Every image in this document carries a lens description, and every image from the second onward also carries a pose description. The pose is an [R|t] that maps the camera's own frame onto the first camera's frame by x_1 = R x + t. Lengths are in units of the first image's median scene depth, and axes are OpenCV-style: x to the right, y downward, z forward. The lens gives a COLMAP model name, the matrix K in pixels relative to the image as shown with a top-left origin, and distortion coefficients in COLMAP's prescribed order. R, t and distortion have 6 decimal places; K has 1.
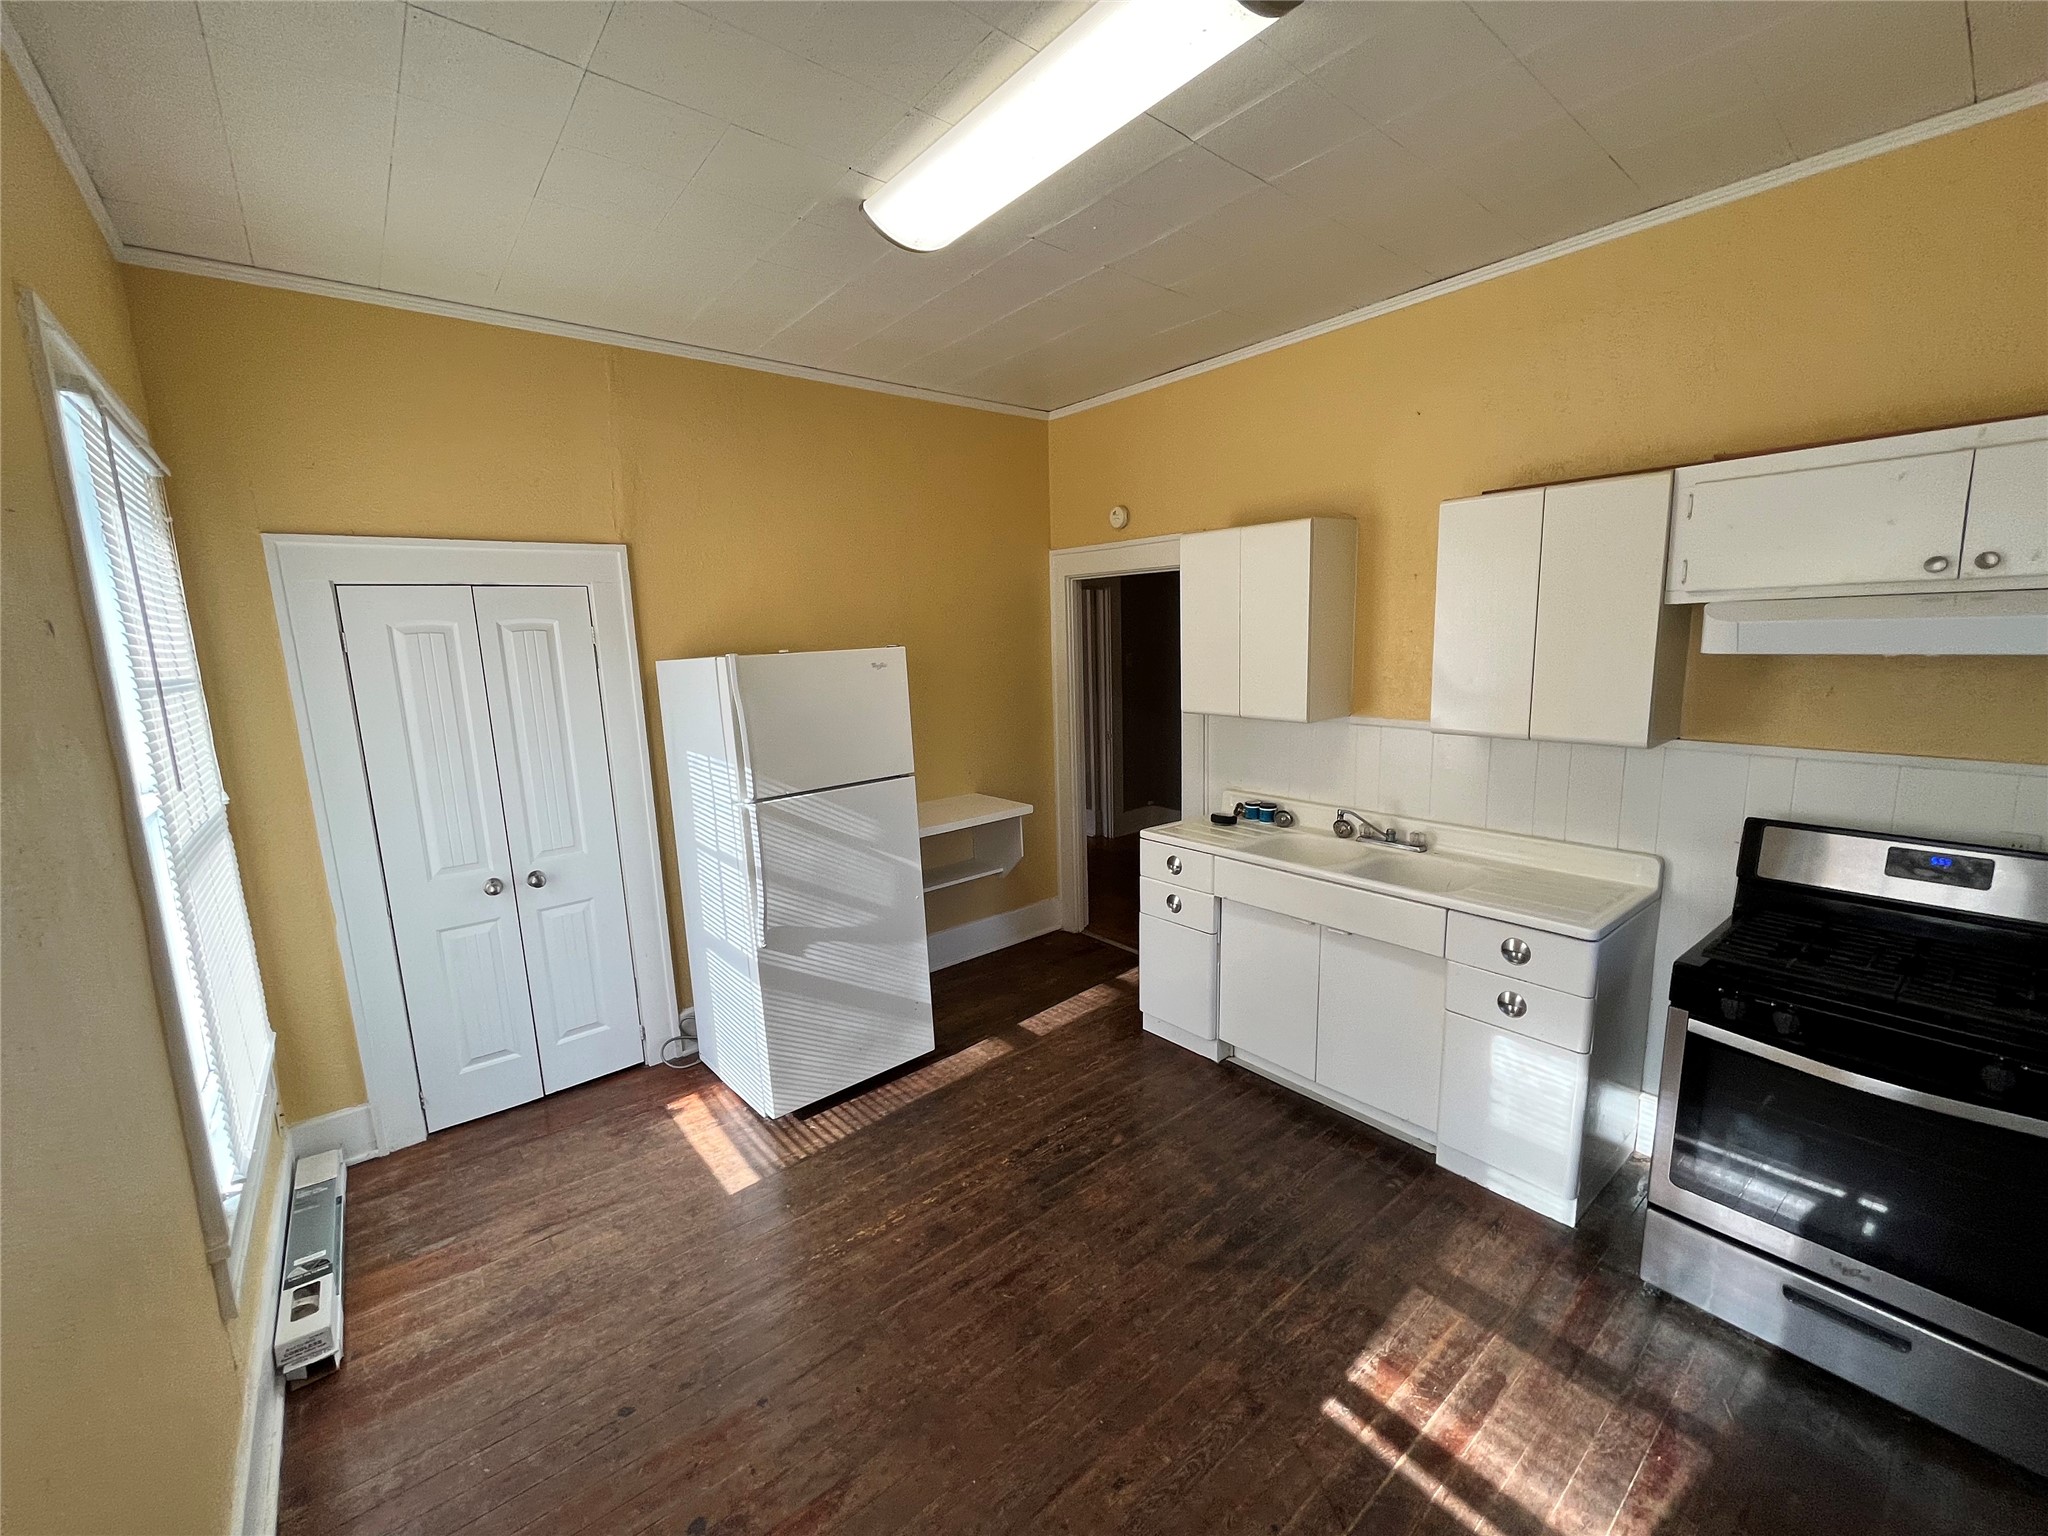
lens RADIAL K [[832.9, 0, 1018.9], [0, 832.9, 766.8], [0, 0, 1]] dist [-0.001676, 0.000196]
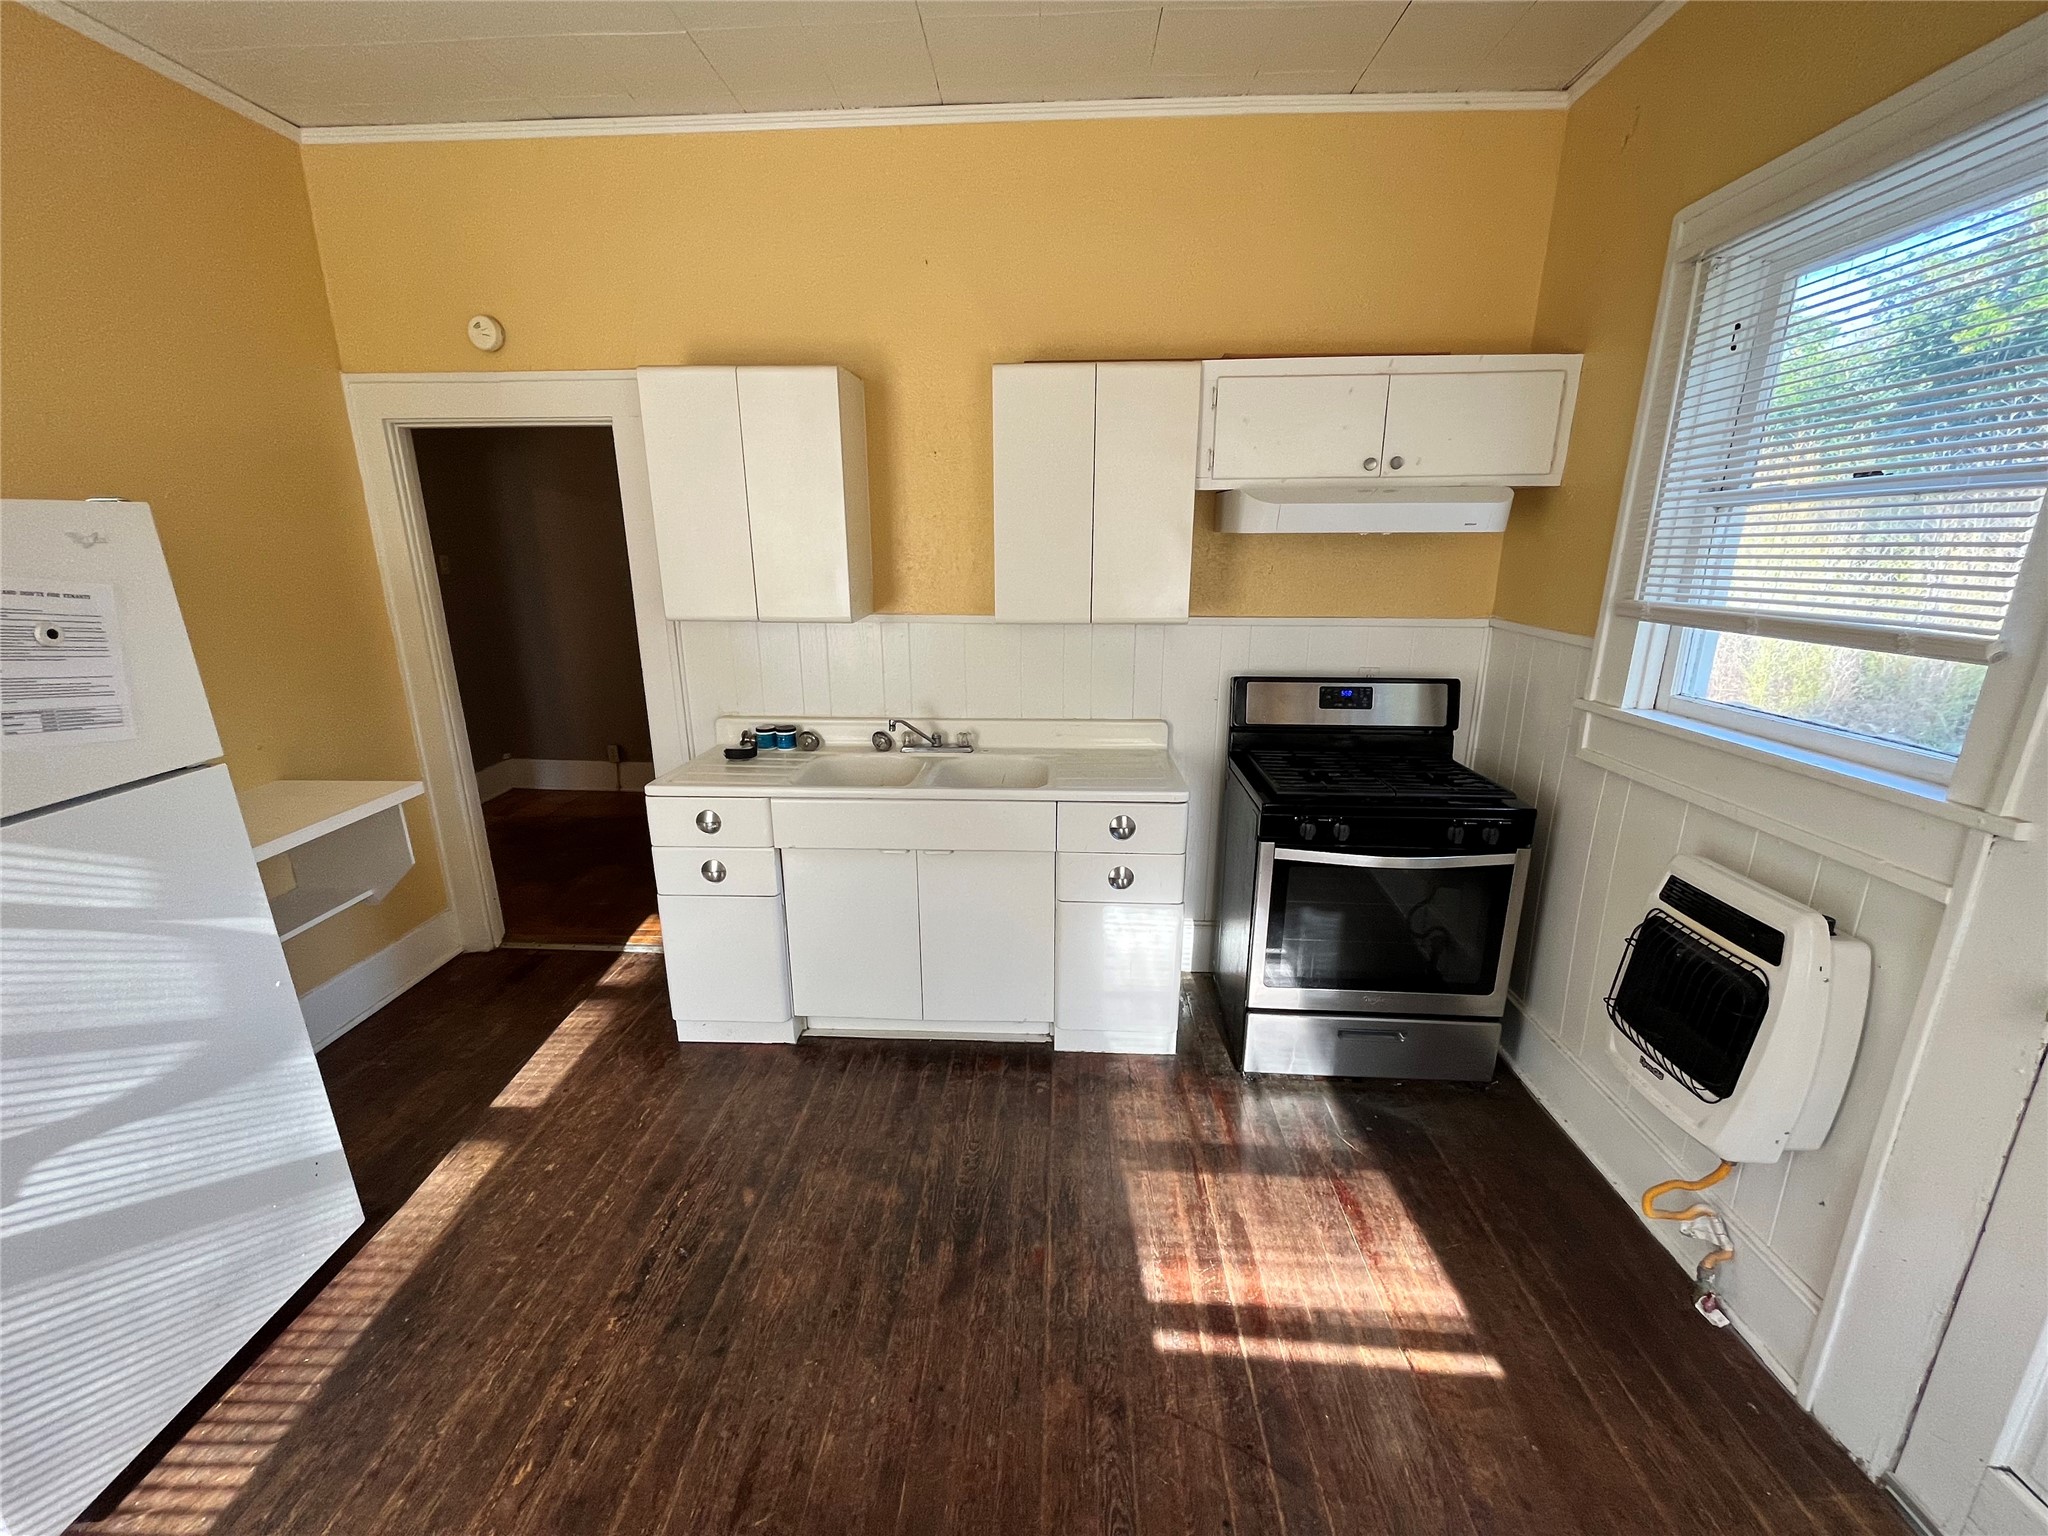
lens RADIAL K [[832.9, 0, 1018.9], [0, 832.9, 766.8], [0, 0, 1]] dist [-0.001676, 0.000196]
pose [[0.673682, -0.170384, 0.719111, -0.212311], [0.103691, 0.985227, 0.136296, -0.007323], [-0.731710, -0.017255, 0.681397, 0.368492]]
